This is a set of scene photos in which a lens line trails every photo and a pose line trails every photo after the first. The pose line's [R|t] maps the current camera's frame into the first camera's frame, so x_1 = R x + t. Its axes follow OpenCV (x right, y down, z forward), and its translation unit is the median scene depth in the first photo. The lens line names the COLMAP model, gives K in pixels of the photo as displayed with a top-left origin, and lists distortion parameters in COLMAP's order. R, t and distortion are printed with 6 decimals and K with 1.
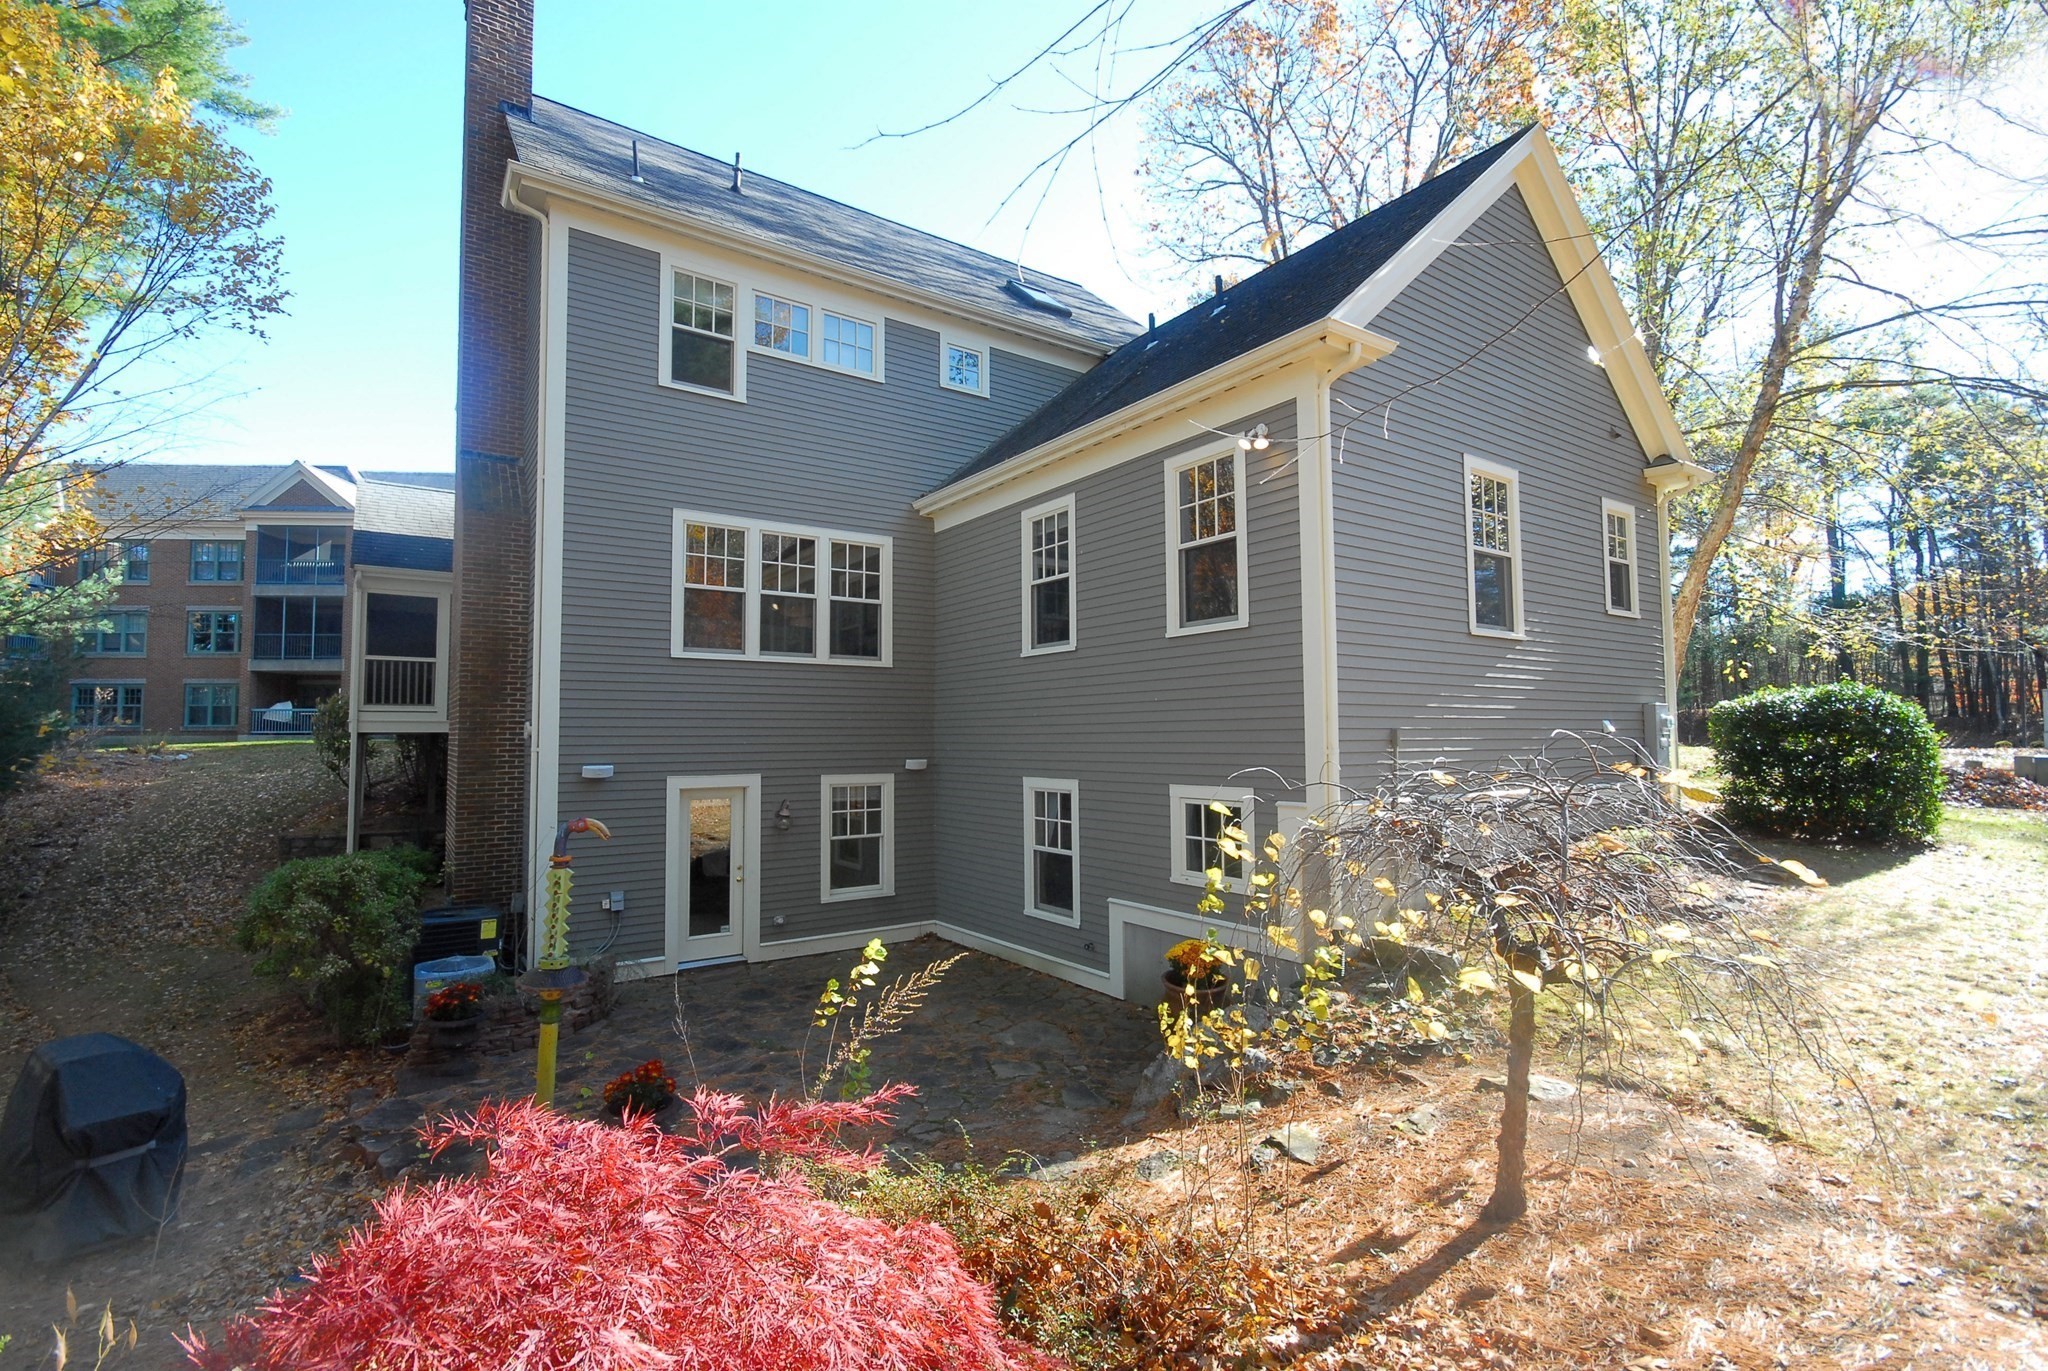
lens RADIAL K [[906.8, 0, 1024.0], [0, 906.8, 685.5], [0, 0, 1]] dist [0.000192, -0.000010]
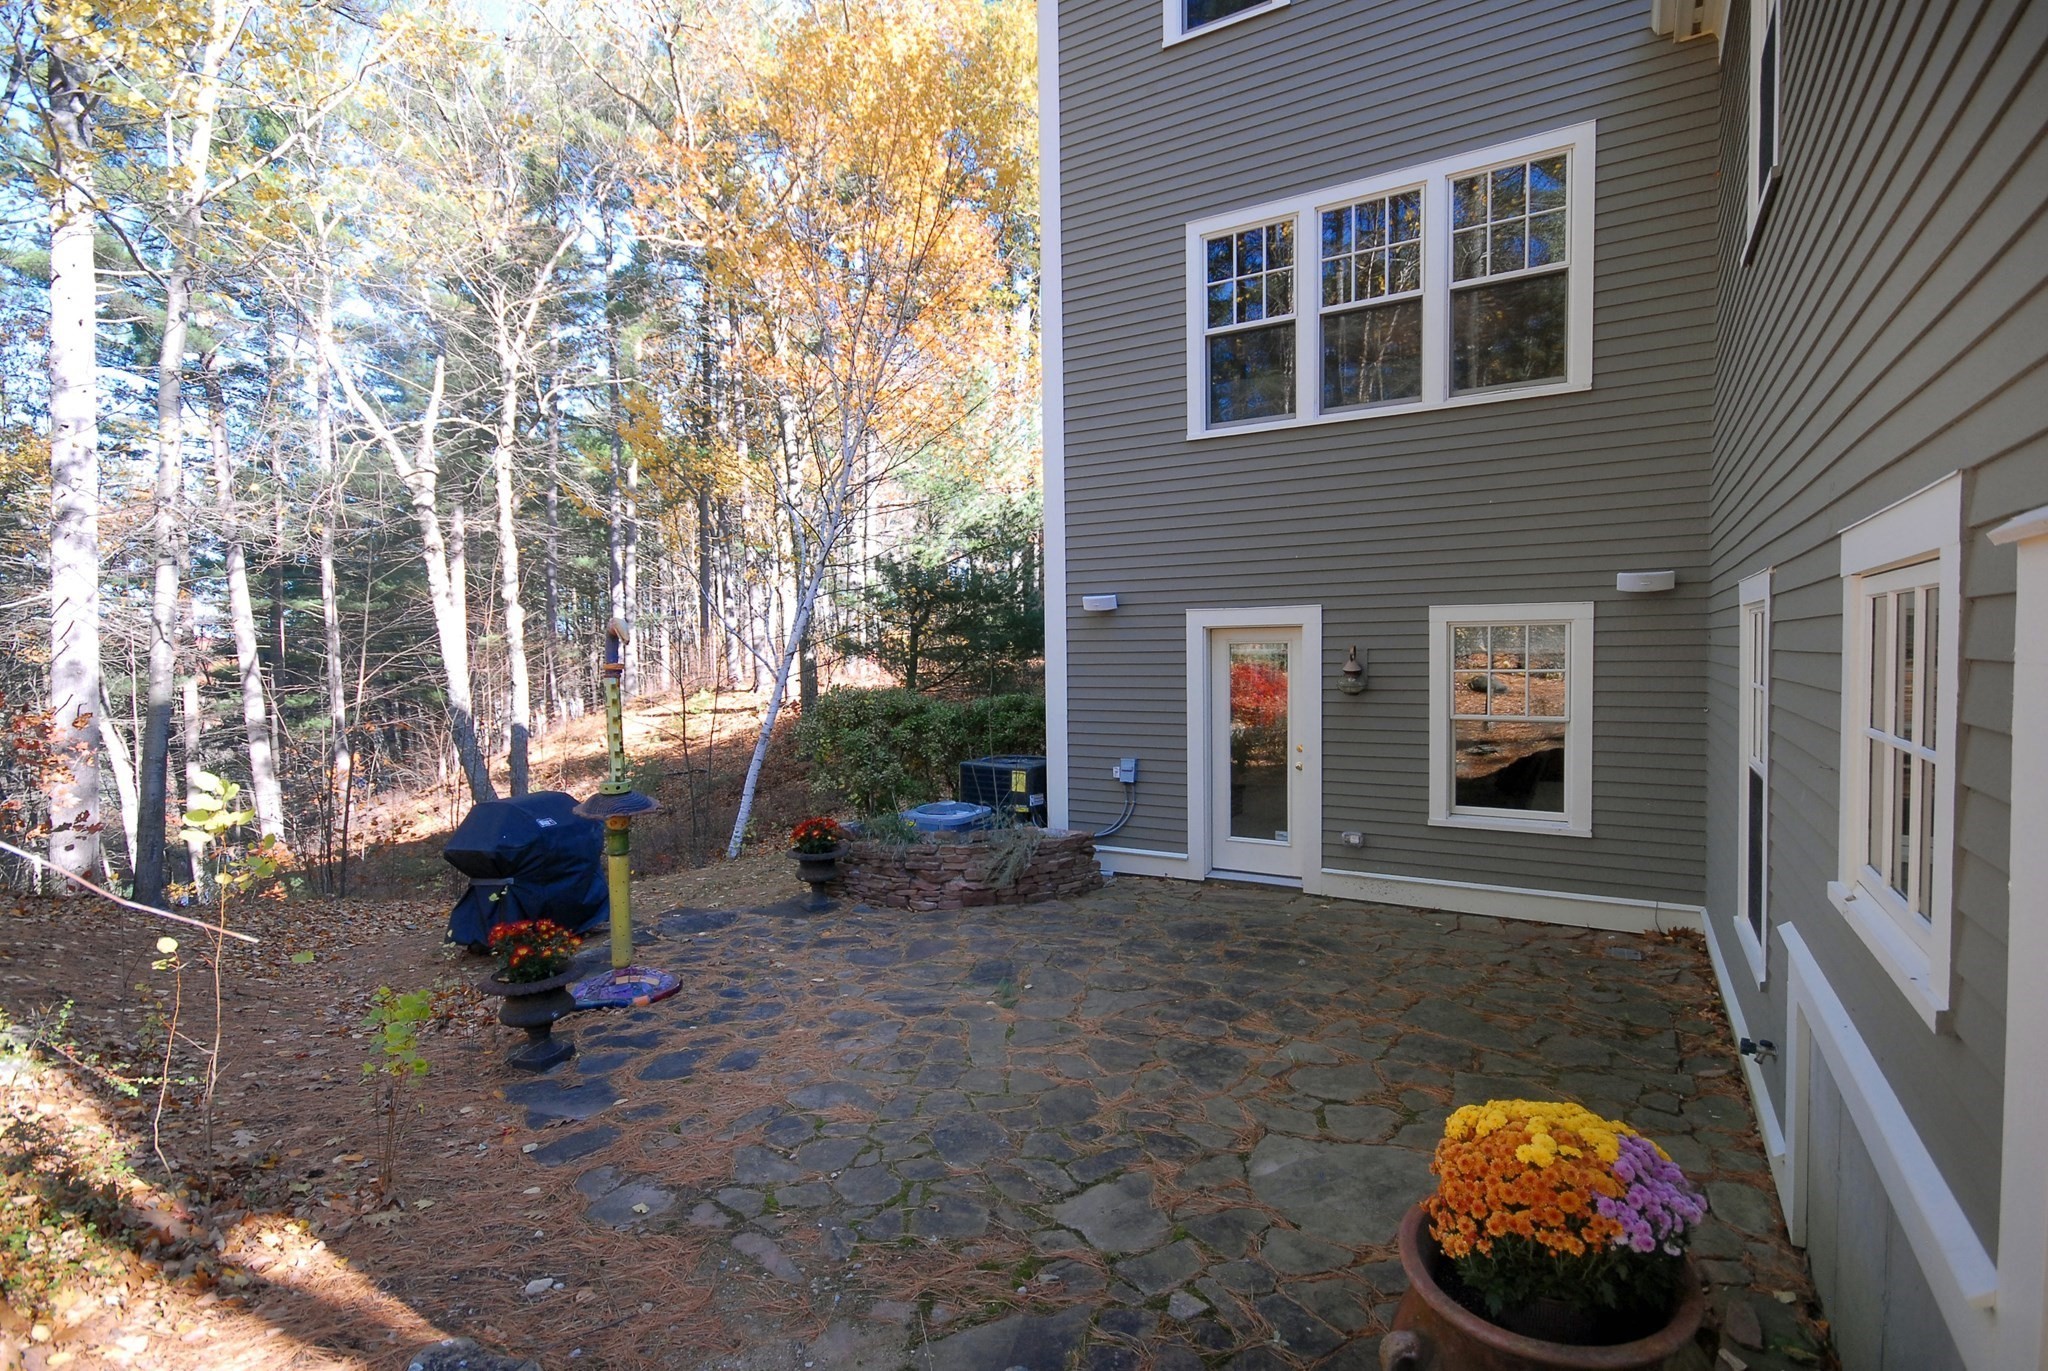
lens RADIAL K [[1000.7, 0, 1024.0], [0, 1000.7, 685.5], [0, 0, 1]] dist [0.004200, 0.000437]
pose [[0.394044, 0.034897, -0.918429, 0.271343], [0.069424, 0.995294, 0.067603, 0.092082], [0.916466, -0.090400, 0.389767, 0.536905]]
